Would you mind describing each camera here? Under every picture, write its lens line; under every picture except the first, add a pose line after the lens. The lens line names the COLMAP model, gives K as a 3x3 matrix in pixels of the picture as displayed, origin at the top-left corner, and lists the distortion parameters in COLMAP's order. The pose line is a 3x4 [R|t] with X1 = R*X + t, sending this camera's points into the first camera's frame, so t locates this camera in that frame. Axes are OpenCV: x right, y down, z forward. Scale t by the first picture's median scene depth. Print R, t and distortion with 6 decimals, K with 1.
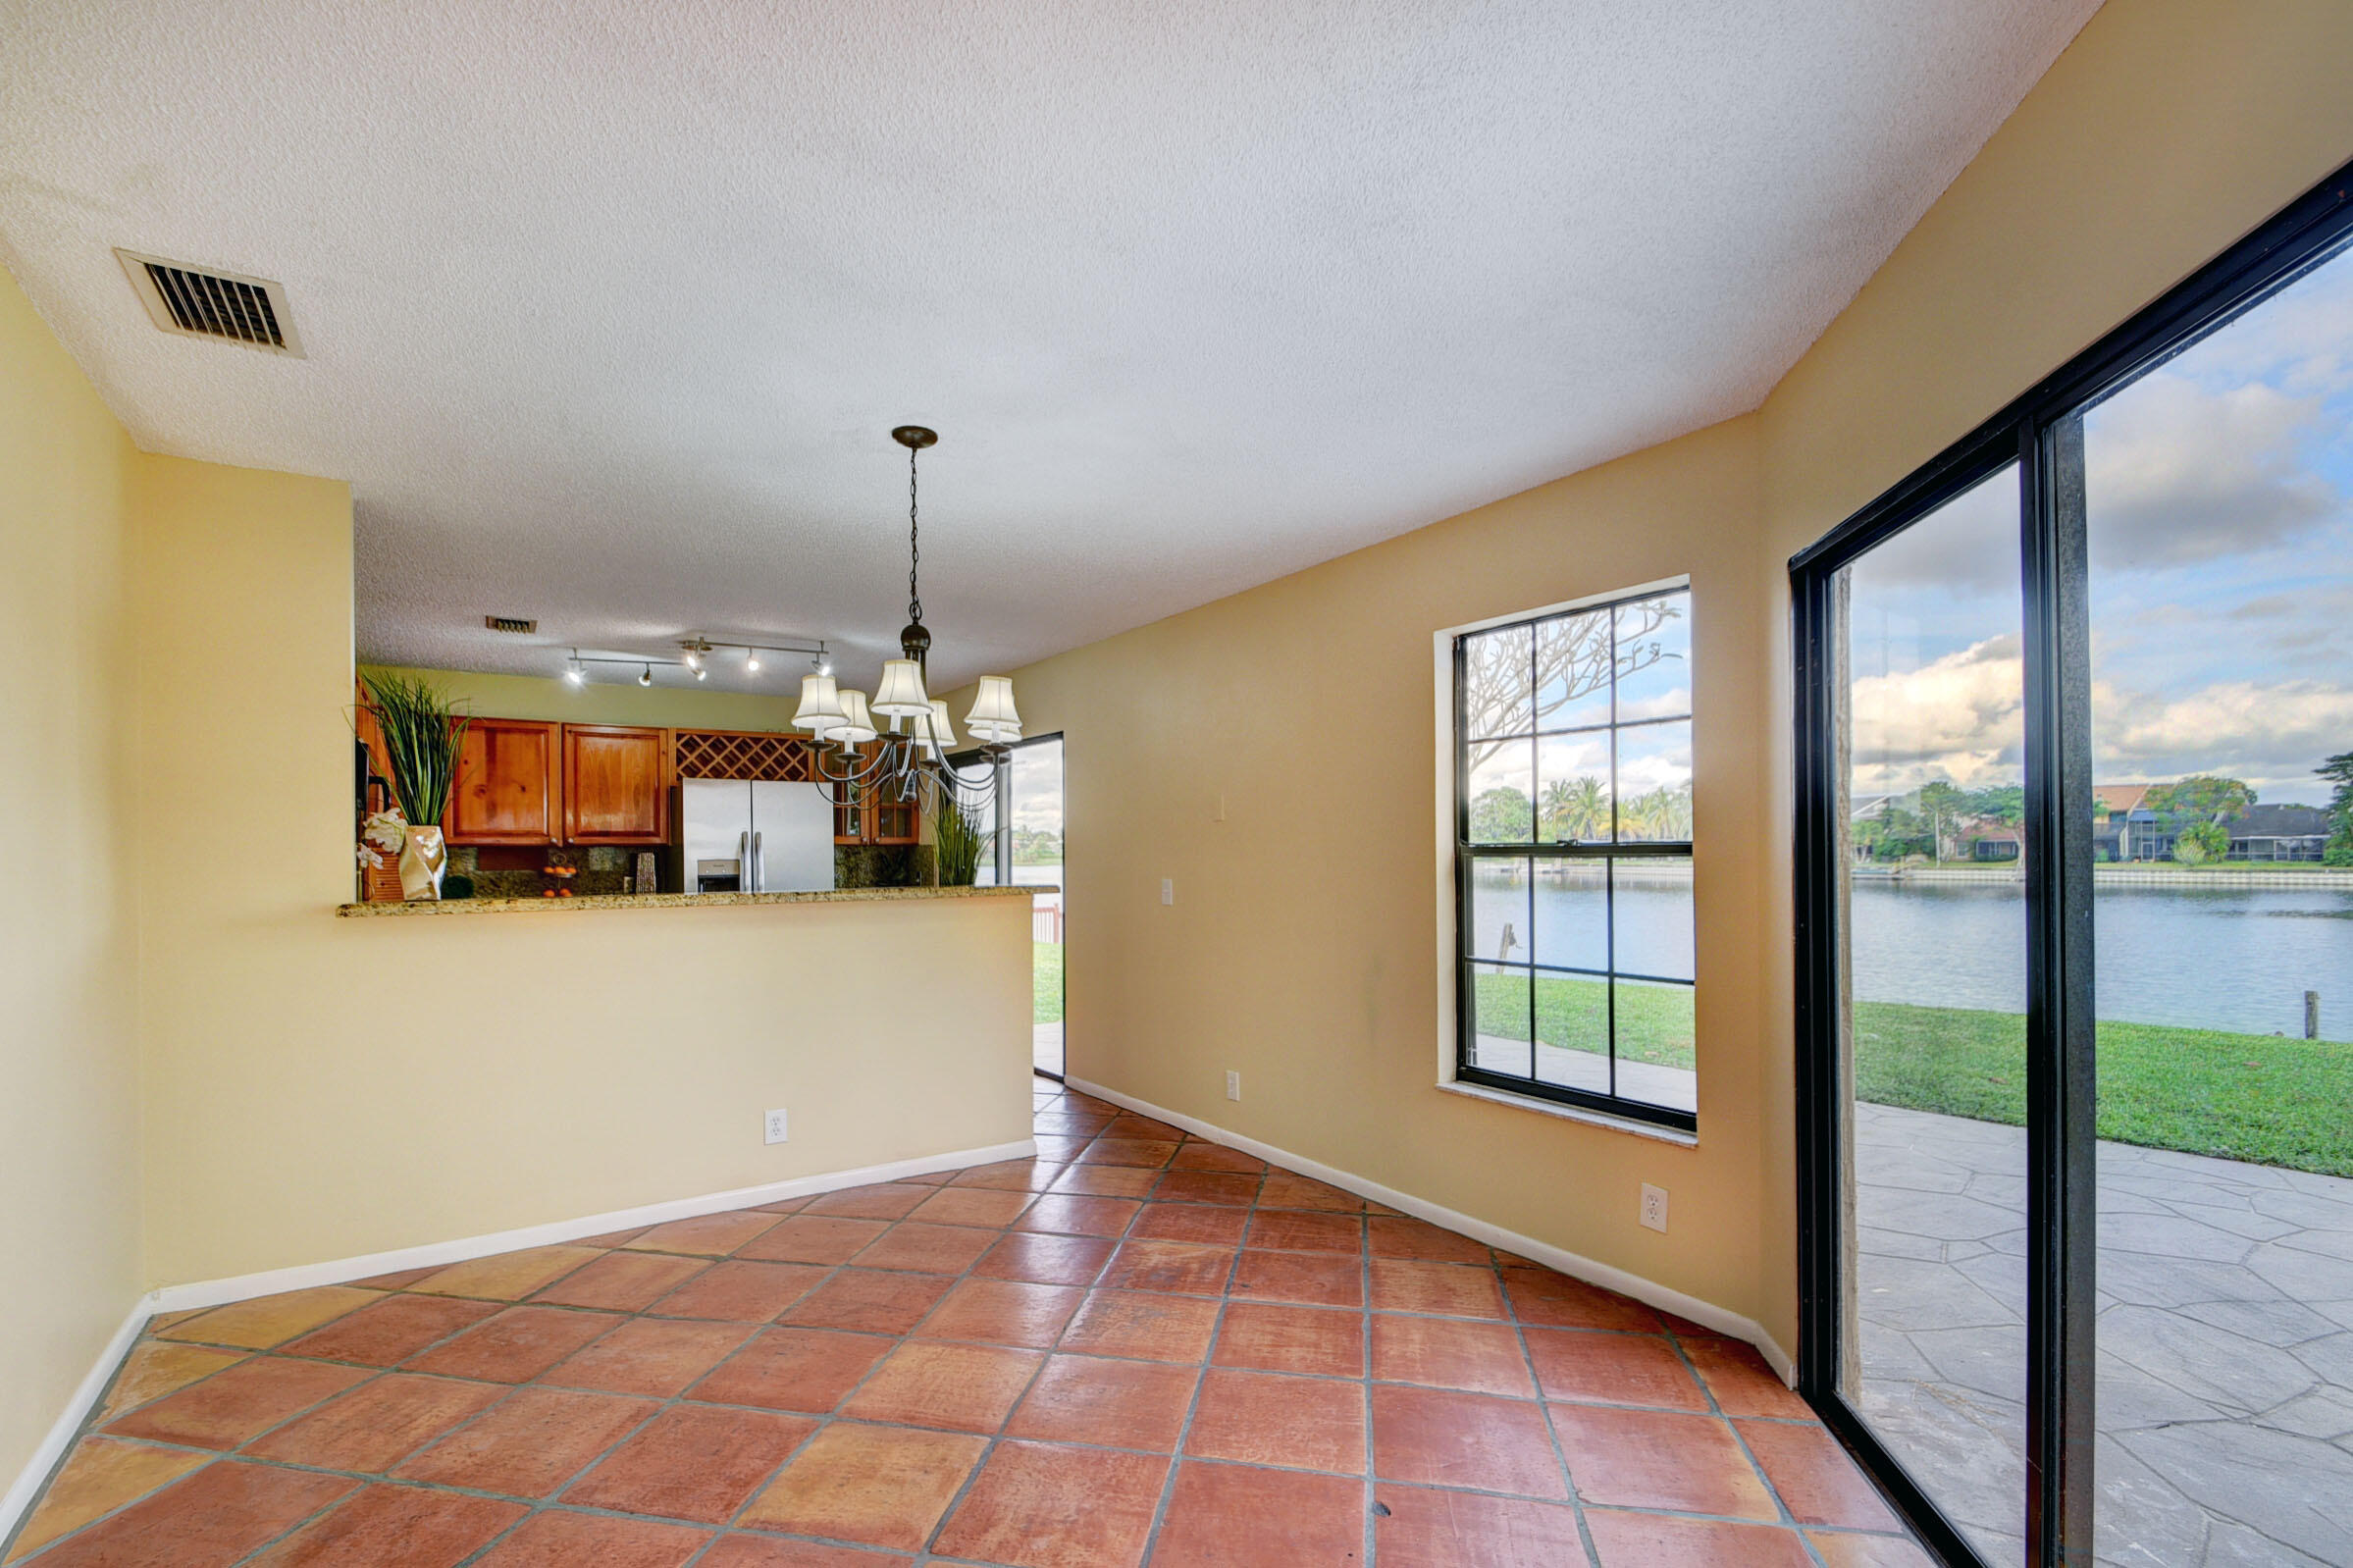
lens RADIAL K [[1038.4, 0, 1160.4], [0, 1038.4, 846.8], [0, 0, 1]] dist [0.011175, -0.014794]
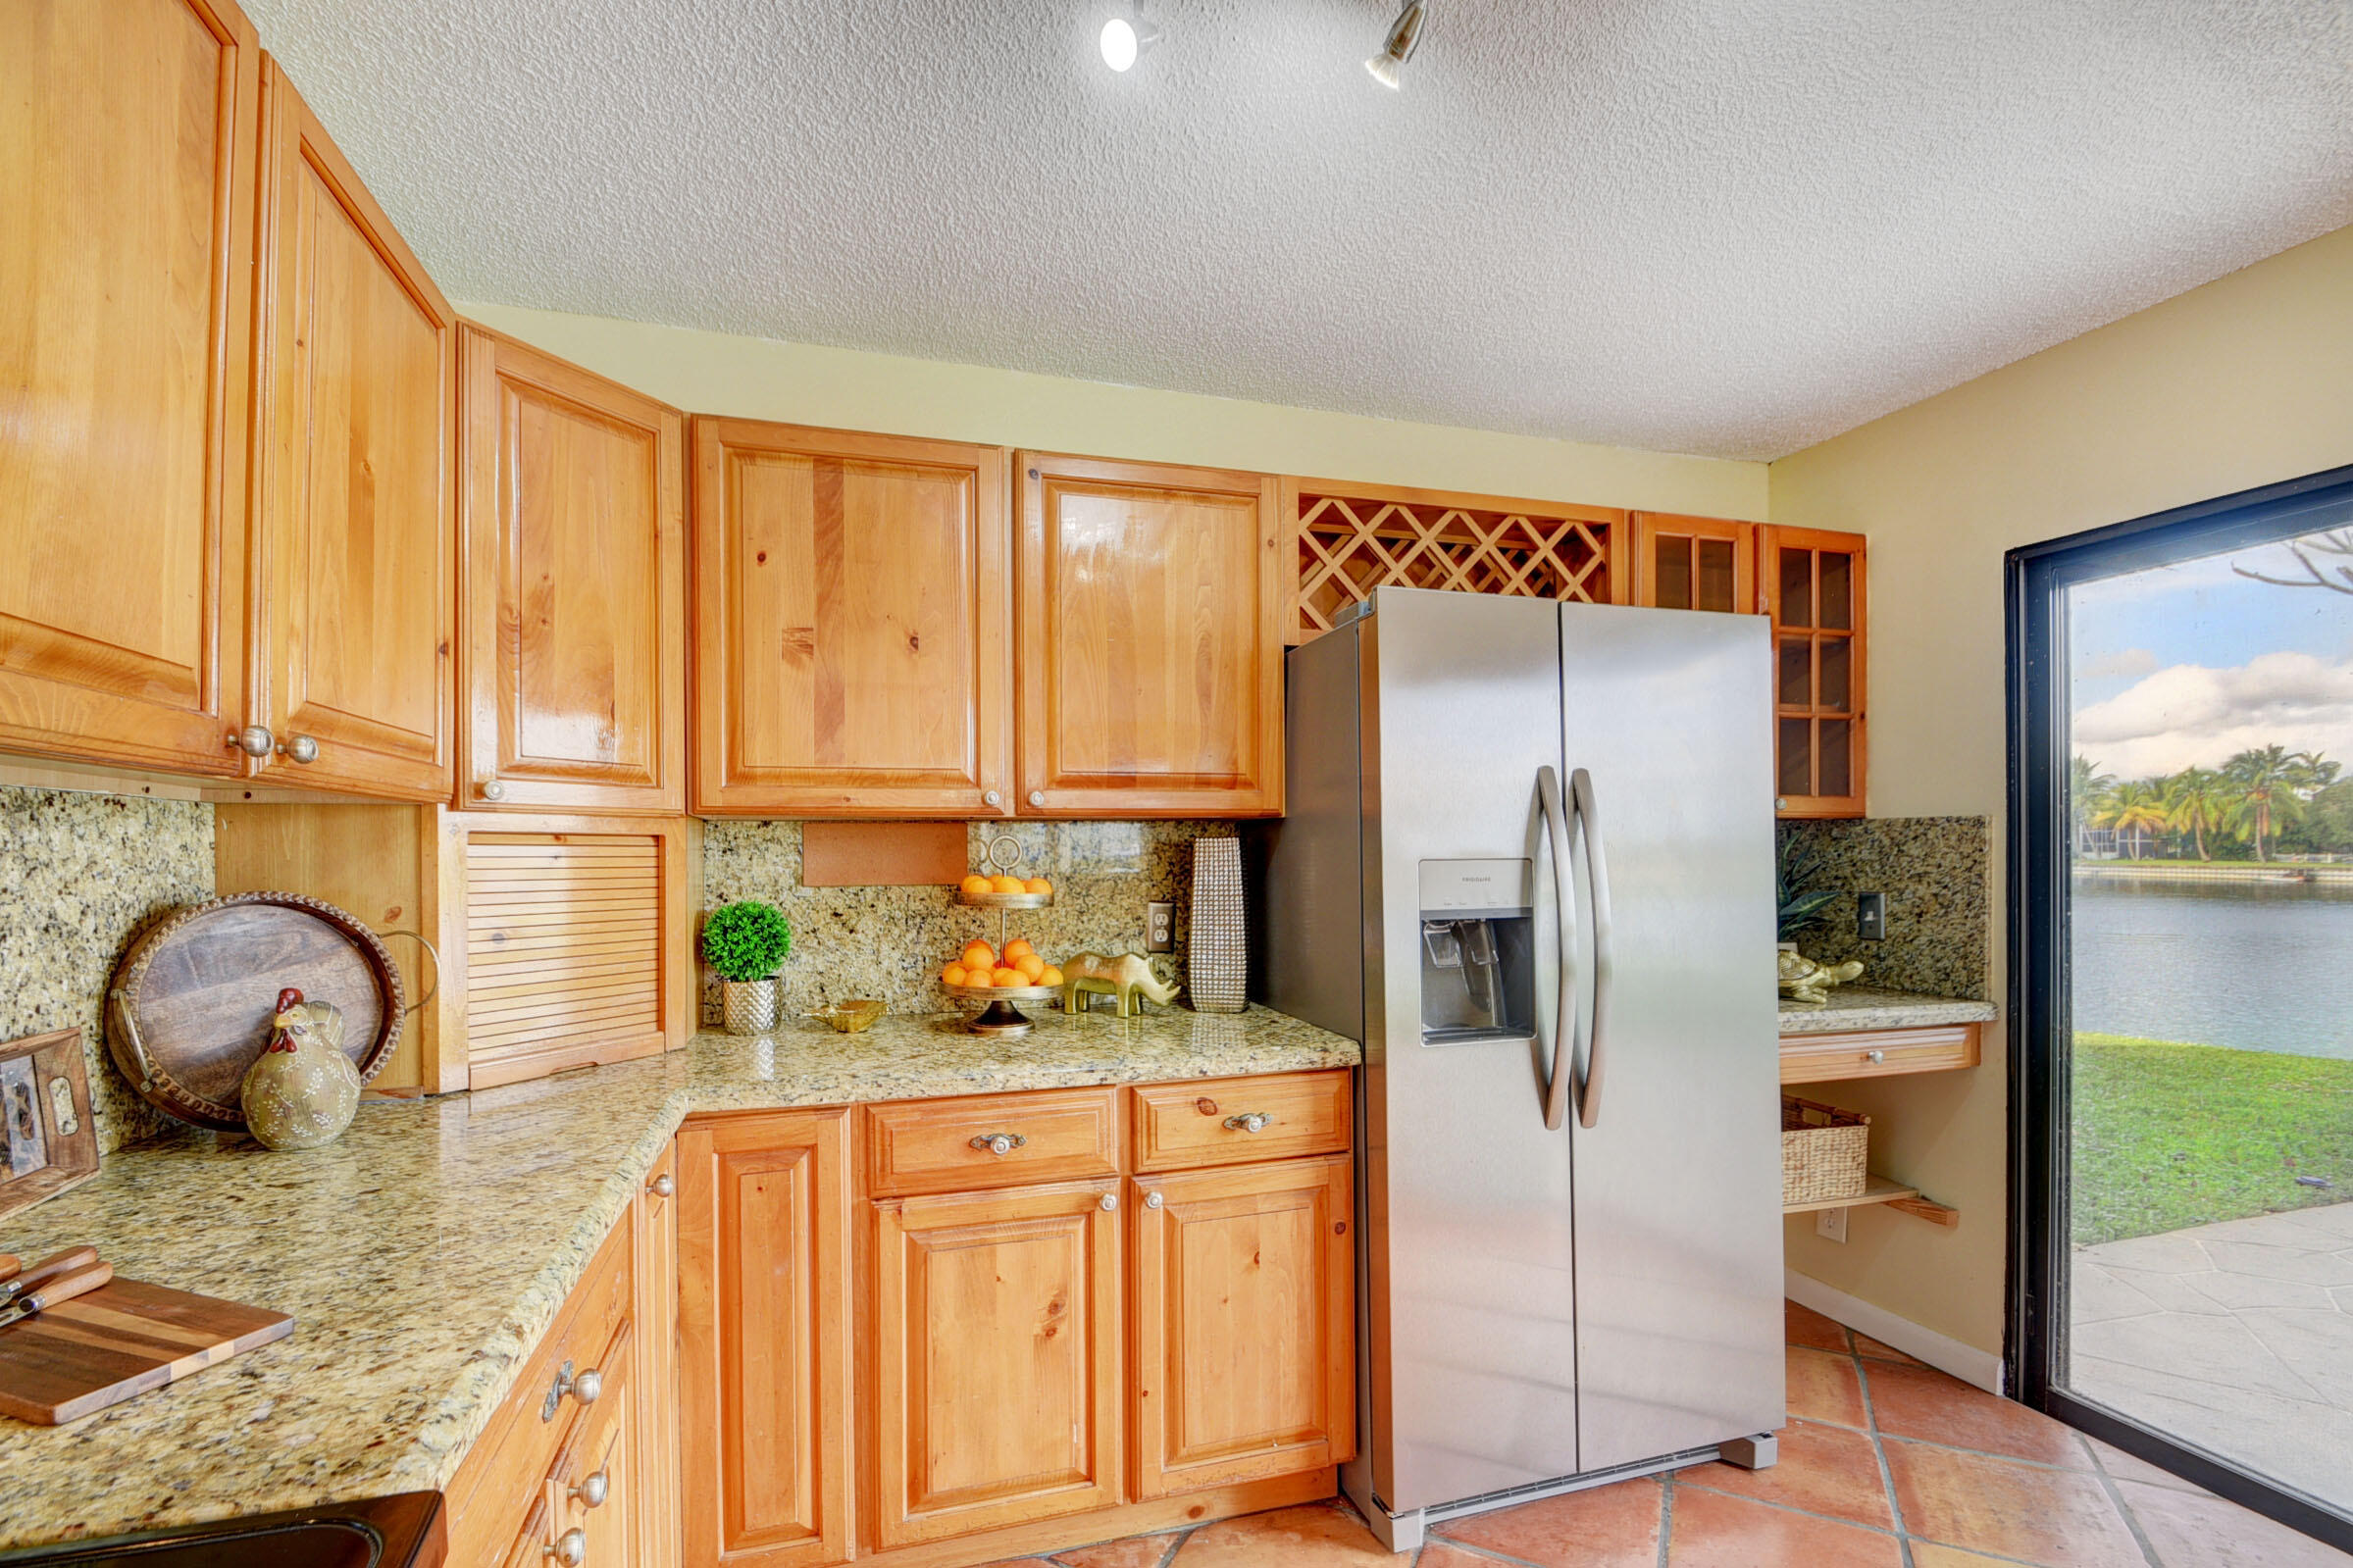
lens RADIAL K [[1064.0, 0, 1168.7], [0, 1064.0, 842.9], [0, 0, 1]] dist [0.000265, -0.000044]
pose [[0.956455, 0.000554, -0.291879, -0.424955], [-0.000428, 1.000000, 0.000496, 0.008077], [0.291879, -0.000350, 0.956455, 0.682851]]
